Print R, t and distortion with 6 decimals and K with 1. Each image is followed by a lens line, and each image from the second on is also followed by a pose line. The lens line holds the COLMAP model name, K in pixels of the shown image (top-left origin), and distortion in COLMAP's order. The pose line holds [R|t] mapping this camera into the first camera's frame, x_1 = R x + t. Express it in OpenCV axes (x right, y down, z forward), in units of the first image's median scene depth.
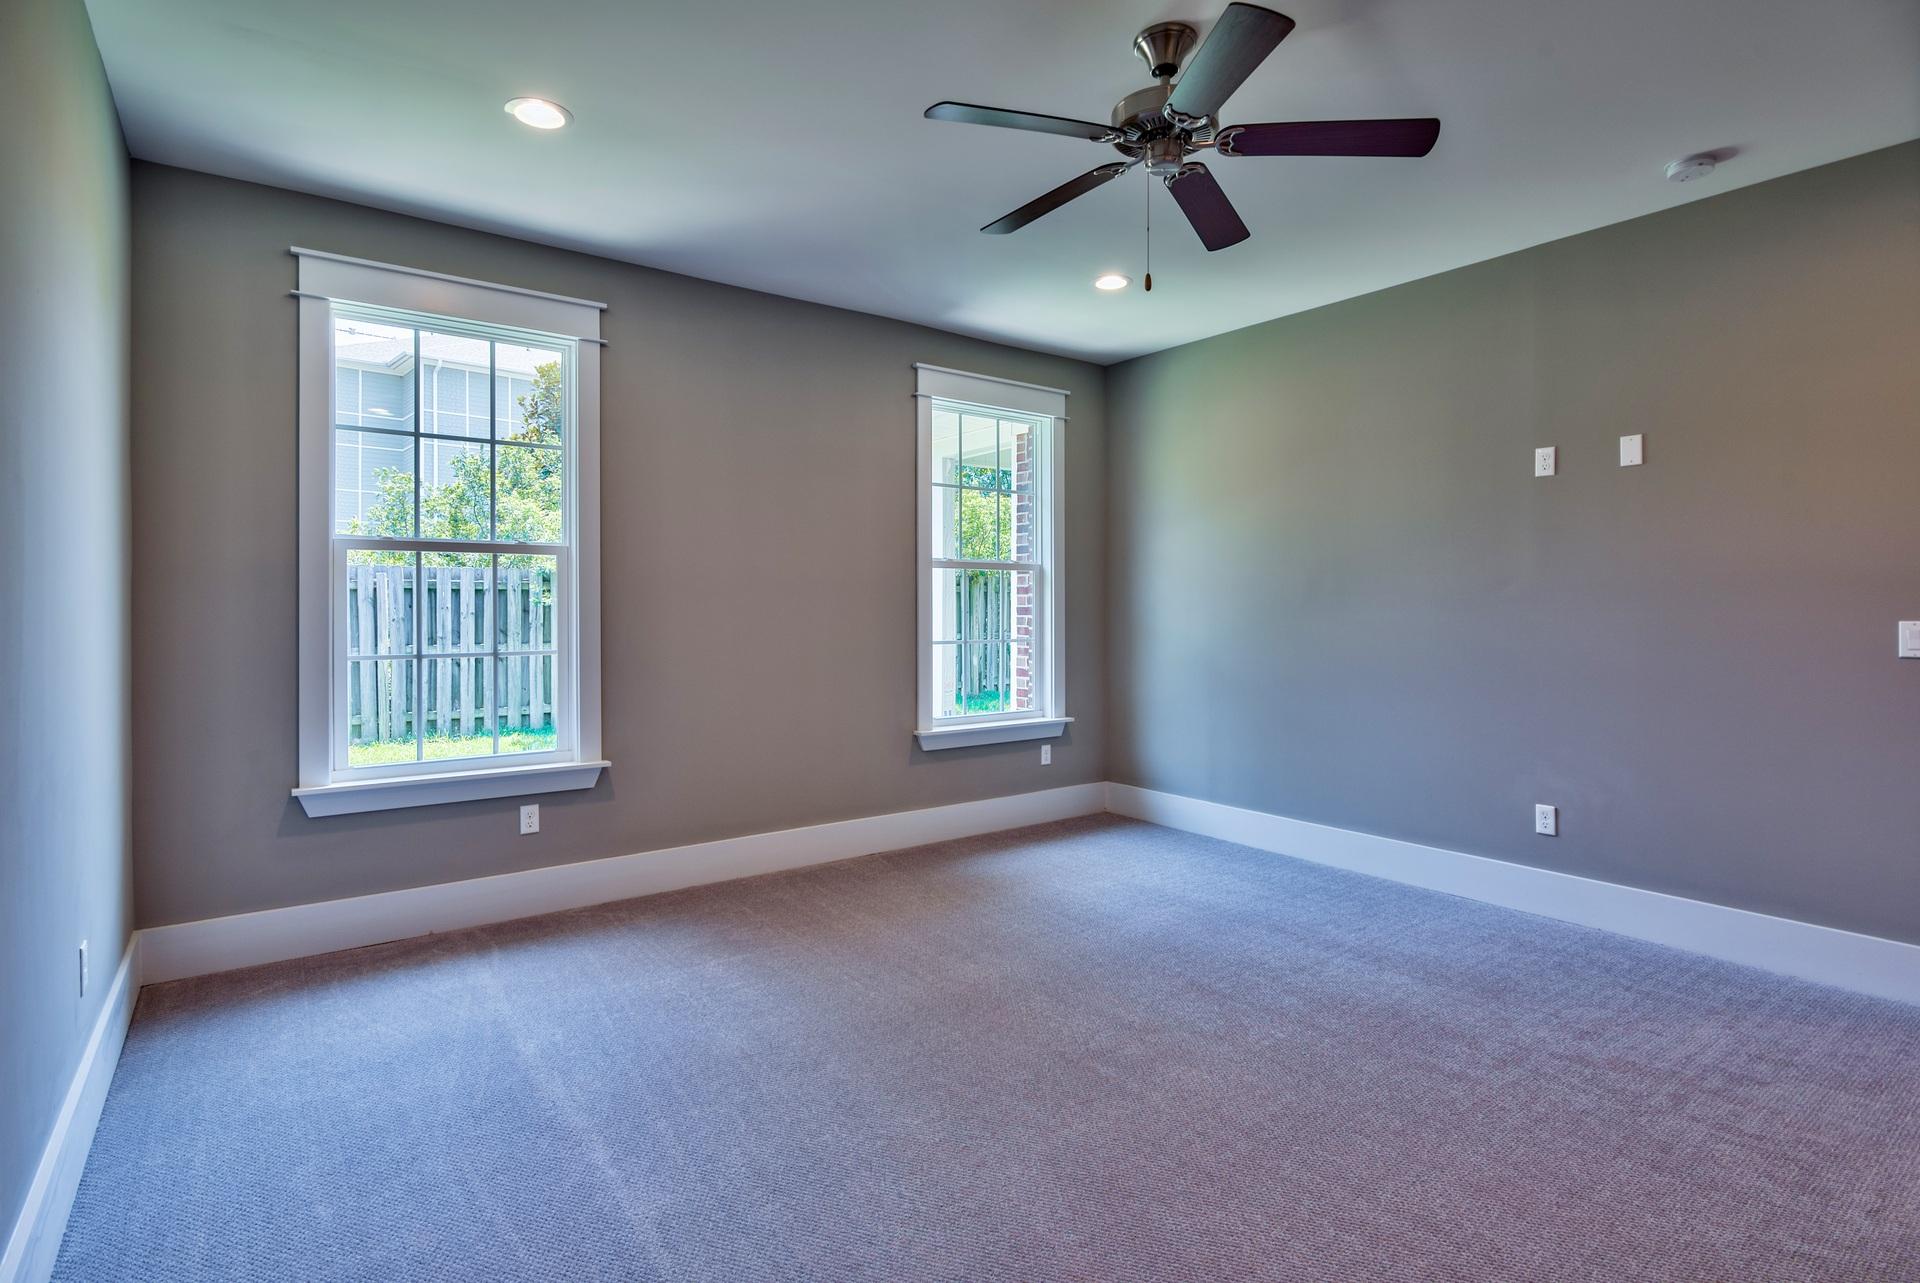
lens RADIAL K [[971.2, 0, 1054.2], [0, 971.2, 611.0], [0, 0, 1]] dist [-0.000867, -0.000005]
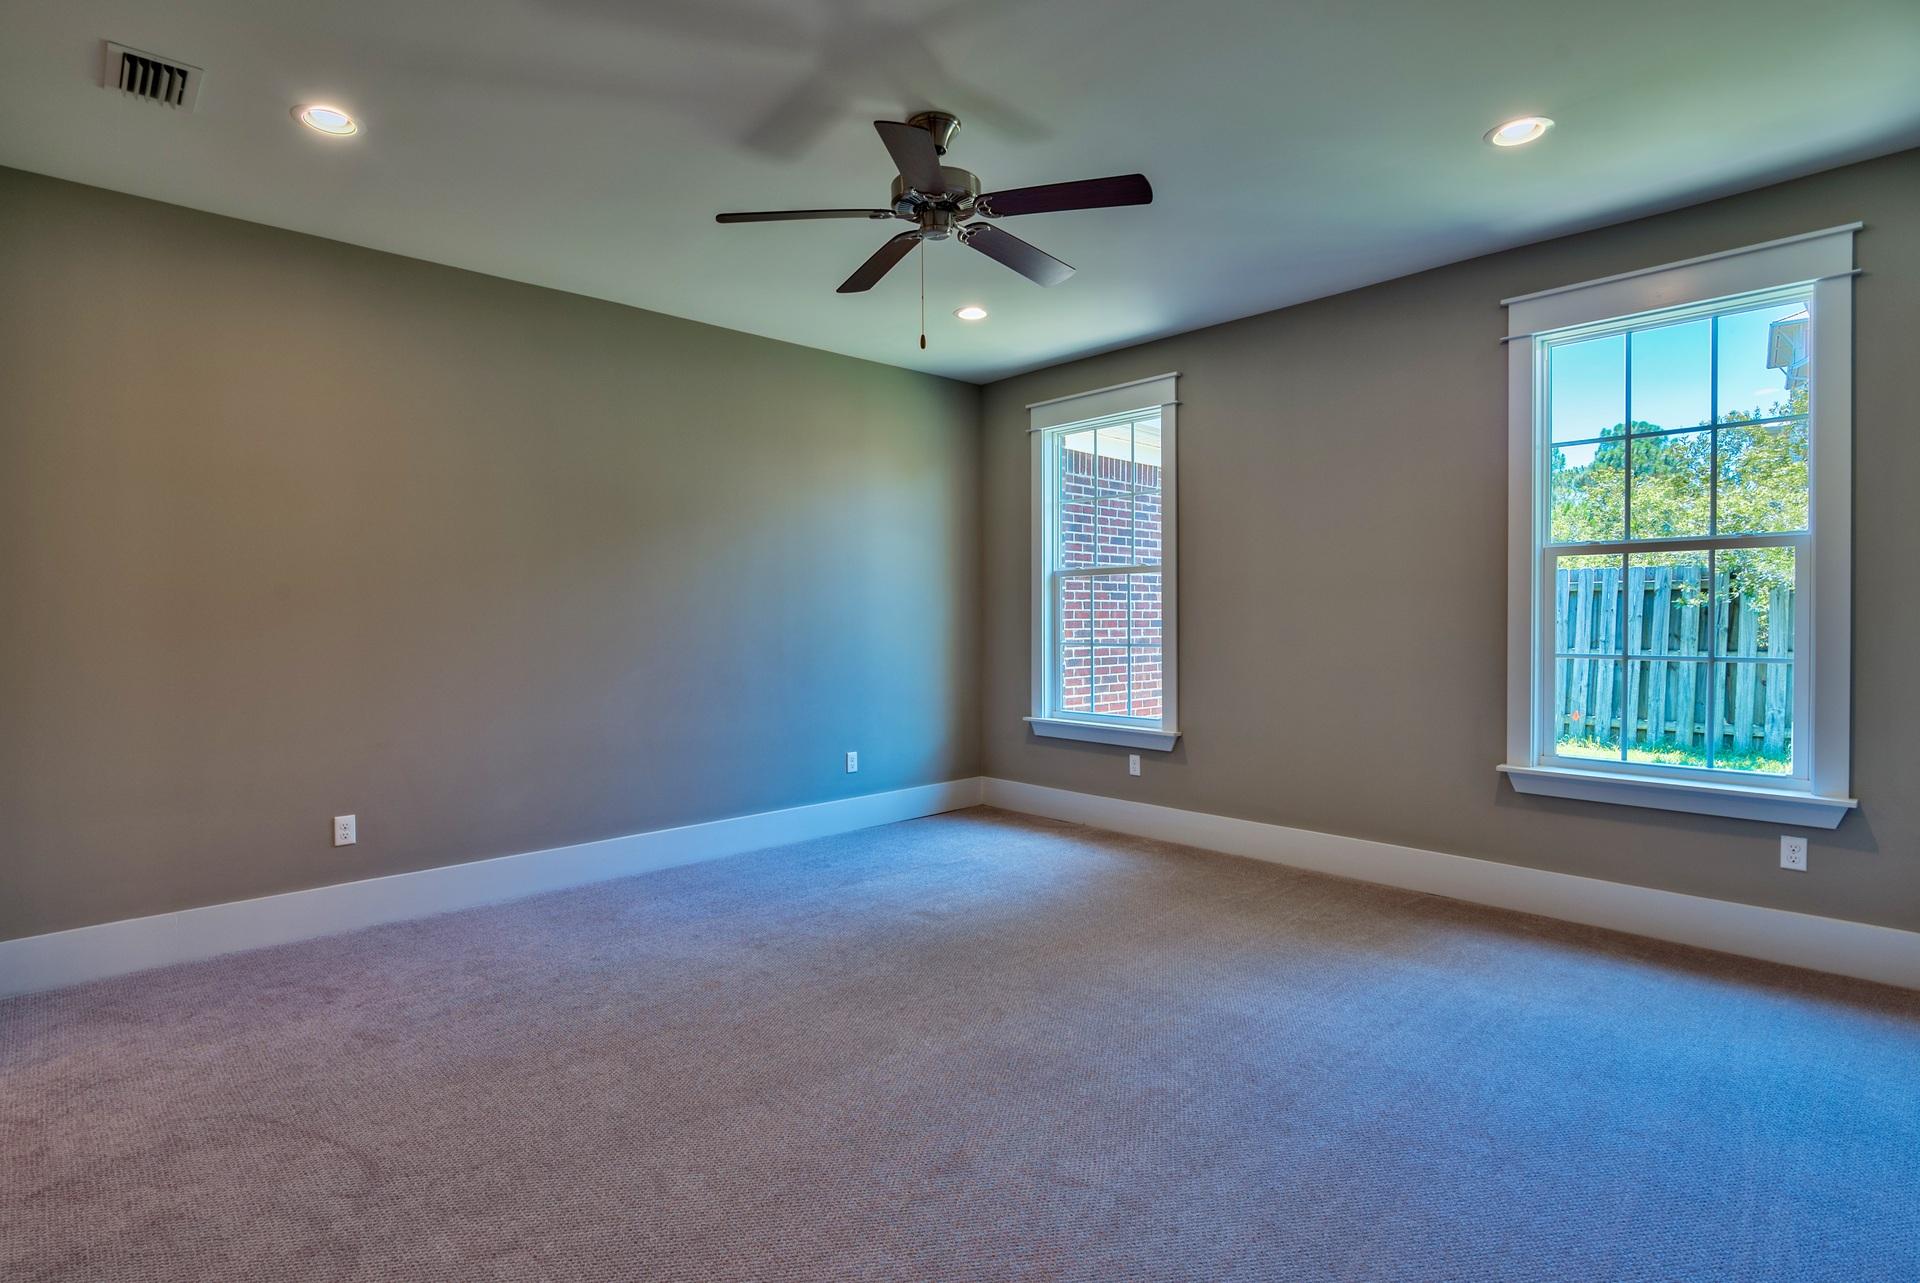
lens RADIAL K [[938.6, 0, 960.0], [0, 938.6, 641.5], [0, 0, 1]] dist [0.029264, -0.018913]
pose [[0.090557, 0.030050, -0.995438, 0.299925], [0.002152, 0.999536, 0.030370, -0.001372], [0.995889, -0.004892, 0.090451, 0.245469]]
